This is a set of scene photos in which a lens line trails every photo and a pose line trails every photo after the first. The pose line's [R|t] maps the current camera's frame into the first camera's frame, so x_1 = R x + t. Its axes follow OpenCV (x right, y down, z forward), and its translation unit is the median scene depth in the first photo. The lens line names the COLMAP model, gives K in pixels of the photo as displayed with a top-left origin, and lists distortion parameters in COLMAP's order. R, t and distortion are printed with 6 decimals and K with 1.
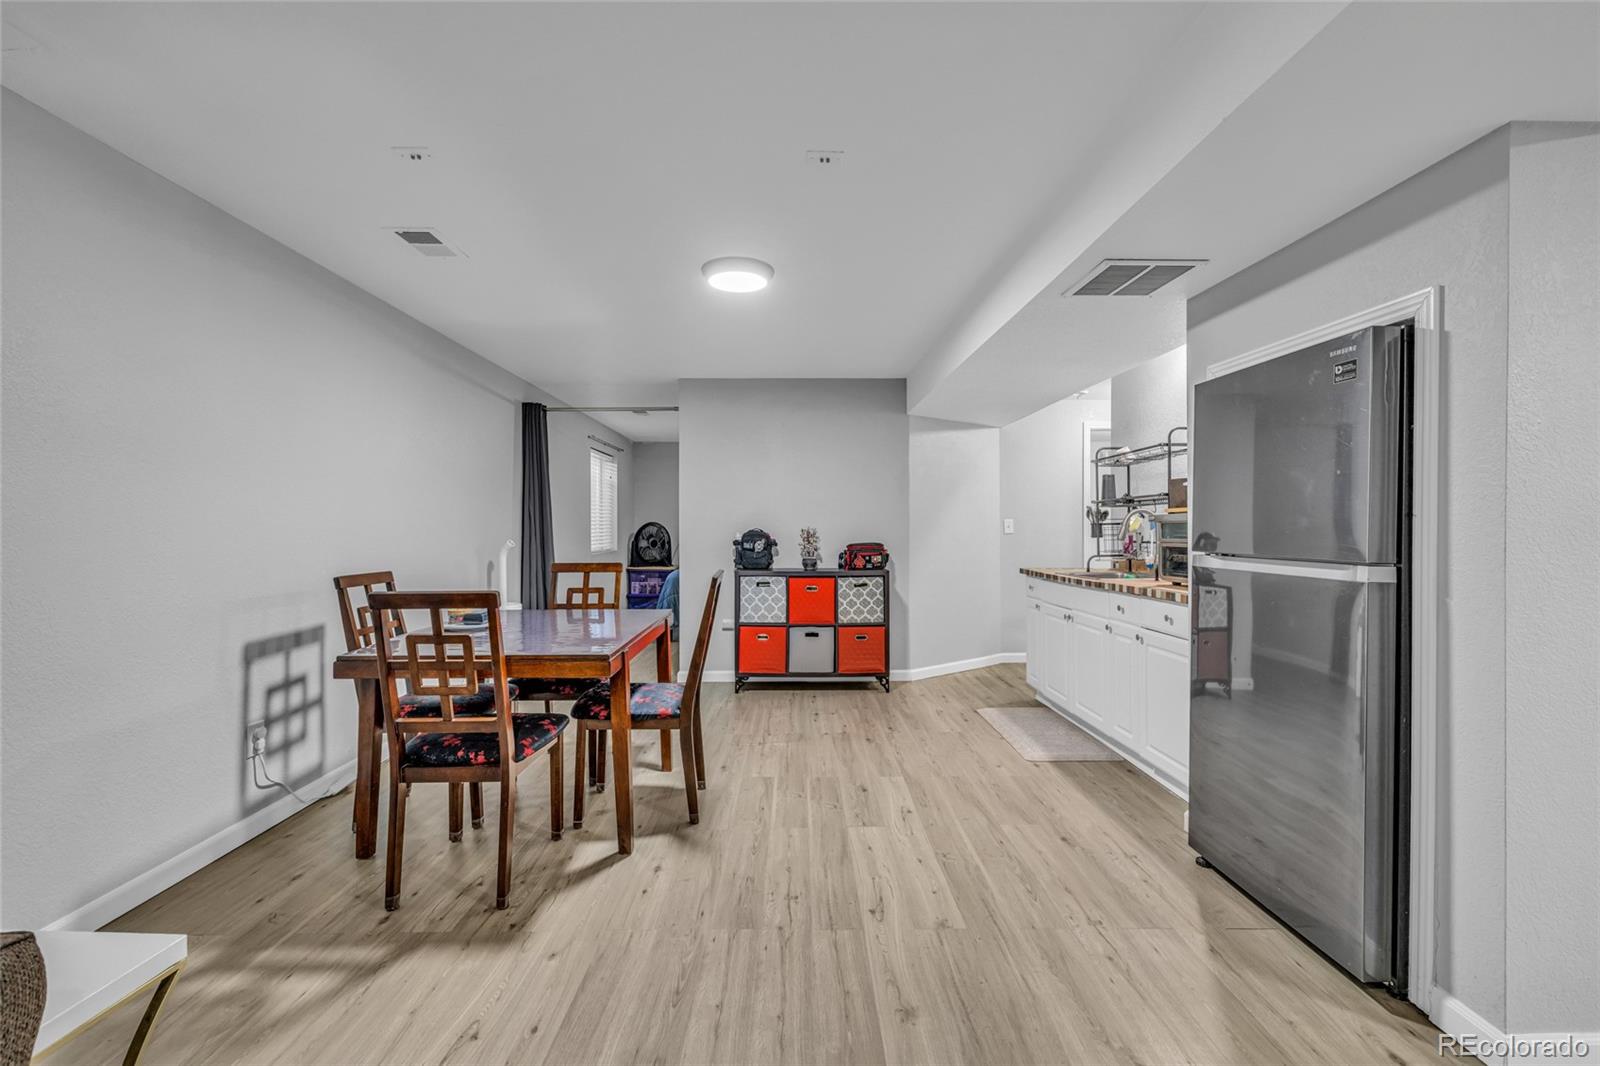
lens RADIAL K [[661.0, 0, 798.1], [0, 661.0, 529.7], [0, 0, 1]] dist [-0.000290, 0.000068]
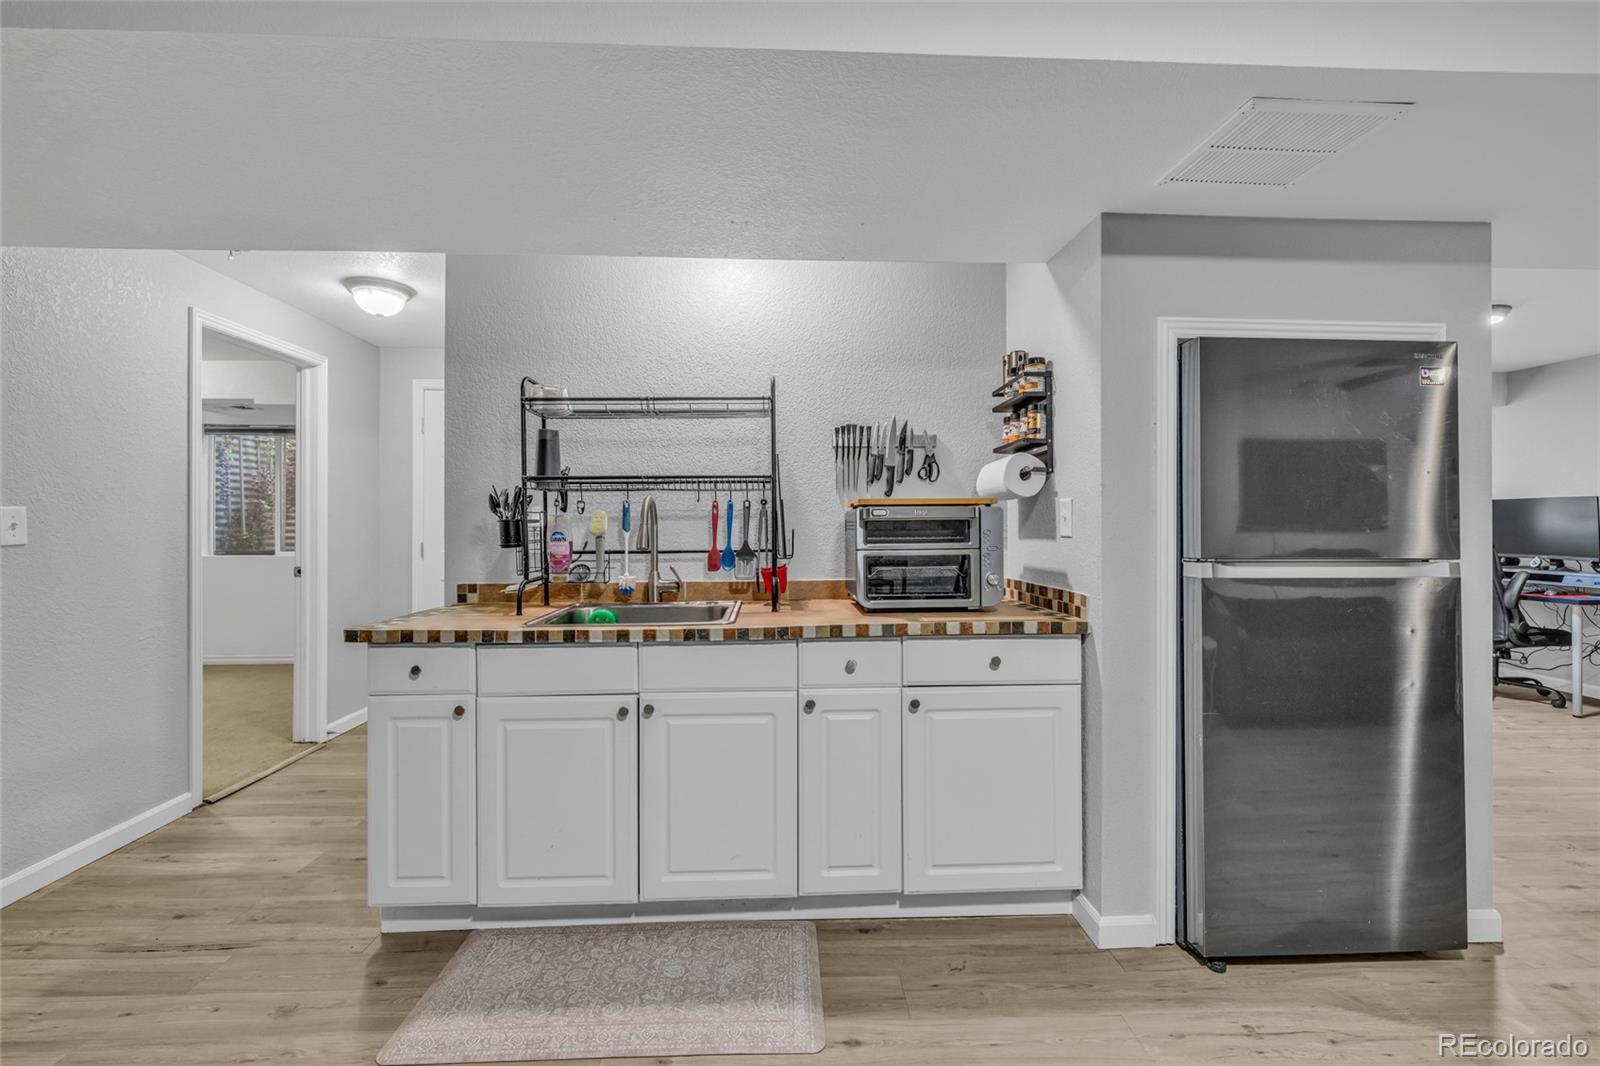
lens RADIAL K [[661.0, 0, 795.9], [0, 661.0, 537.6], [0, 0, 1]] dist [-0.000290, 0.000068]
pose [[-0.019947, -0.002087, 0.999799, -0.096549], [0.004510, 0.999987, 0.002177, 0.003693], [-0.999791, 0.004553, -0.019938, 1.034287]]
